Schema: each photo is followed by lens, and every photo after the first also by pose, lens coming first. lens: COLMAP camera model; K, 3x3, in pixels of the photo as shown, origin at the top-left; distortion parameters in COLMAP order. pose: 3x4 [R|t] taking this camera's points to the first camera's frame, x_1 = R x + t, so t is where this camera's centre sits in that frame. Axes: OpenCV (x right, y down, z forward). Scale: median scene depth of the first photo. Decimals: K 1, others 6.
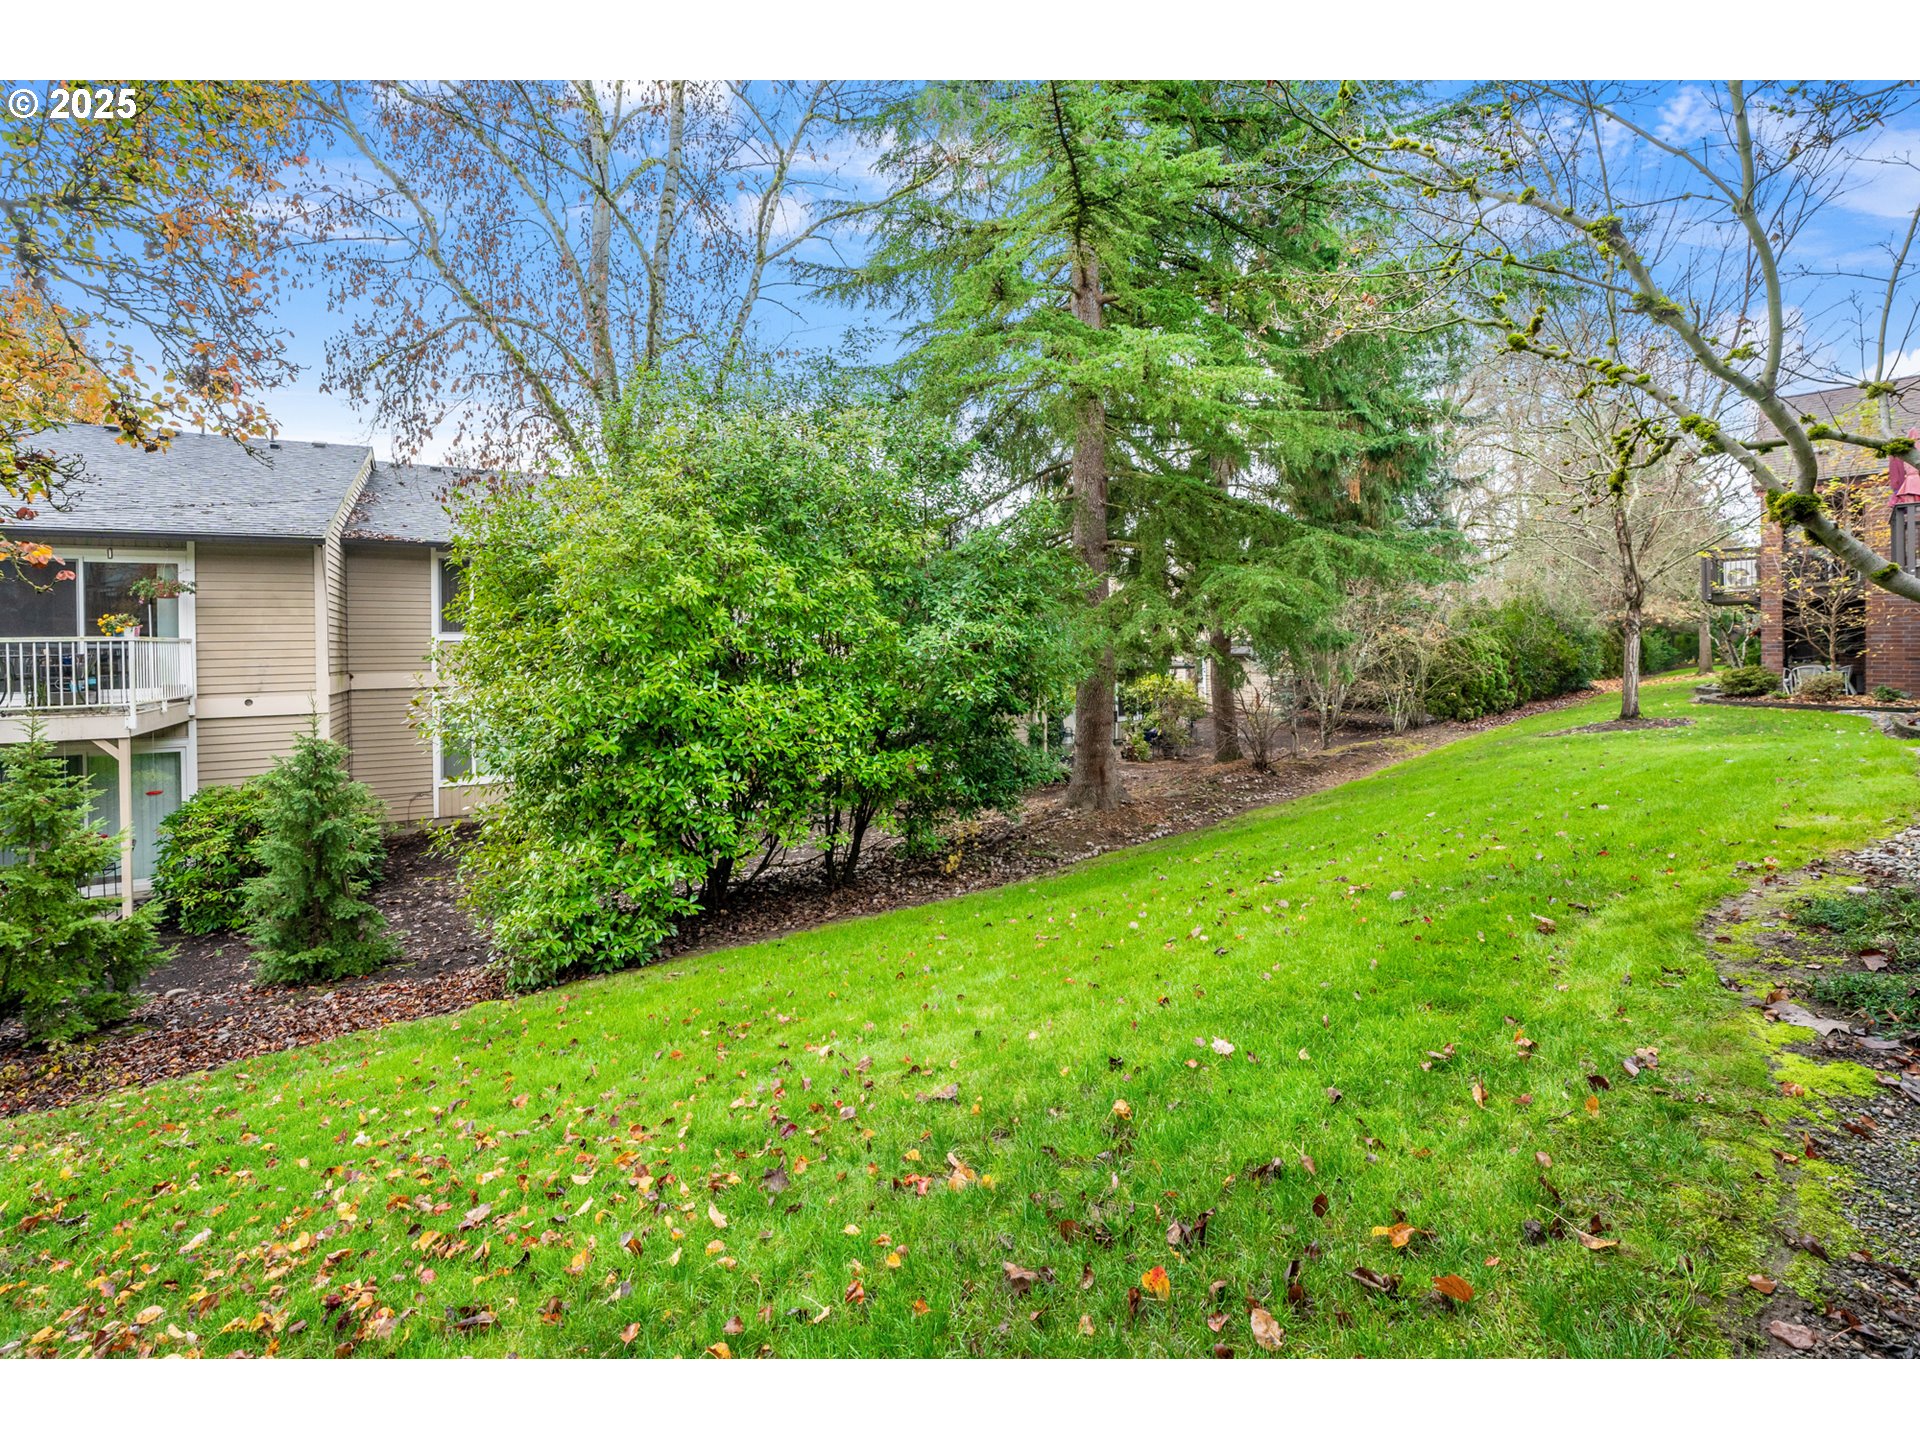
lens RADIAL K [[842.4, 0, 954.9], [0, 842.4, 647.6], [0, 0, 1]] dist [-0.029668, 0.000092]
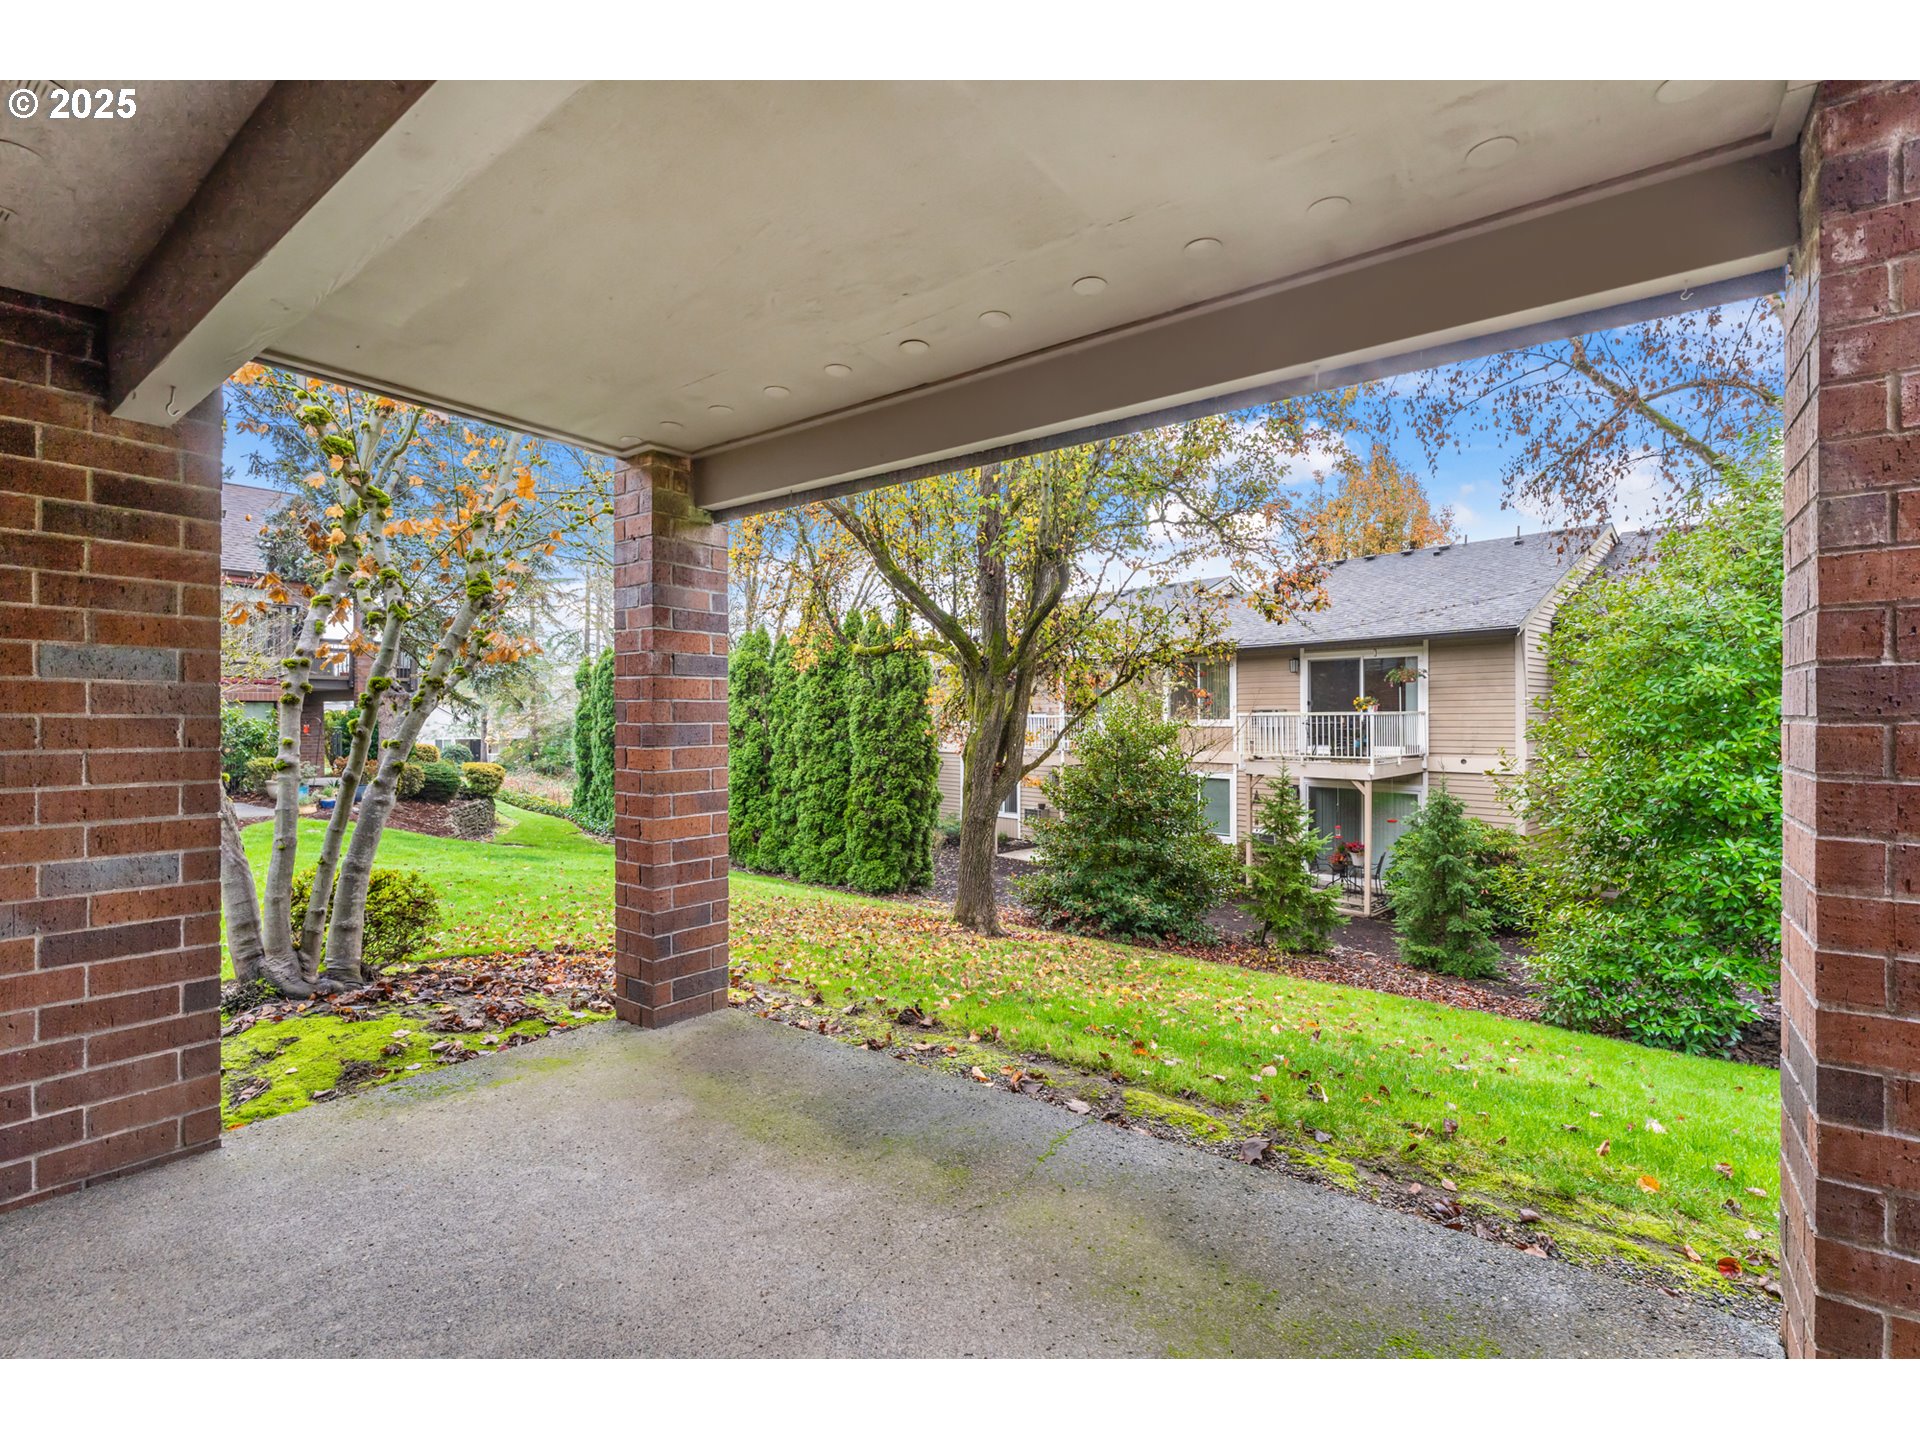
lens RADIAL K [[875.4, 0, 969.9], [0, 875.4, 725.2], [0, 0, 1]] dist [0.001440, 0.000136]
pose [[0.222188, 0.028757, -0.974580, 0.337313], [-0.004012, 0.999583, 0.028580, -0.029340], [0.974996, -0.002440, 0.222211, -0.050575]]
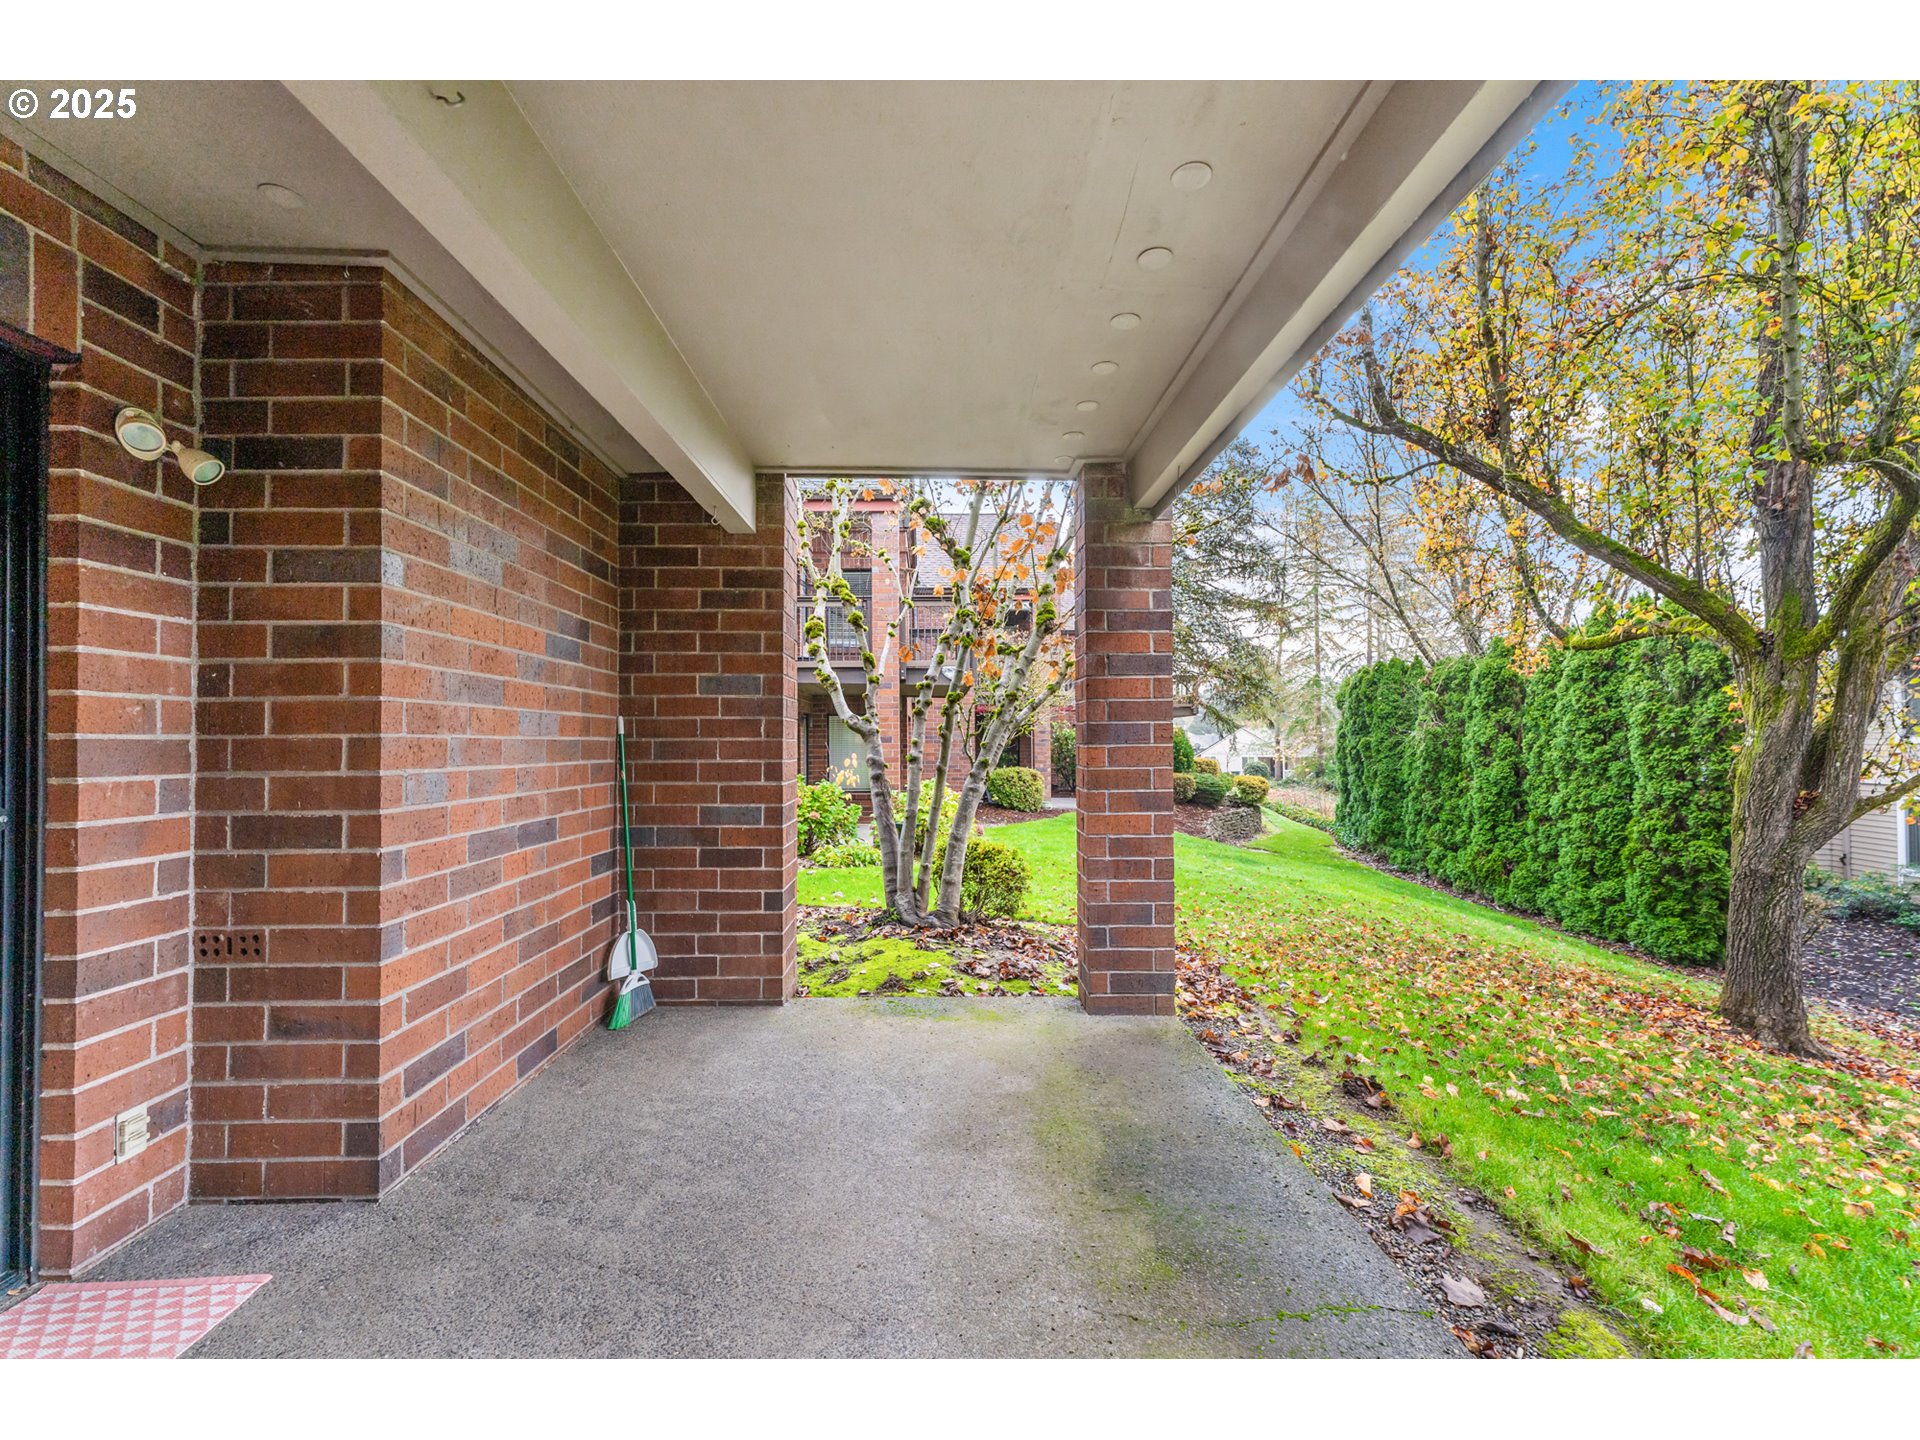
lens RADIAL K [[820.5, 0, 957.2], [0, 820.5, 733.9], [0, 0, 1]] dist [0.002306, 0.000196]
pose [[-0.635500, 0.015593, -0.771943, 0.270203], [0.016170, 0.999846, 0.006885, -0.018046], [0.771931, -0.008107, -0.635654, 0.078674]]
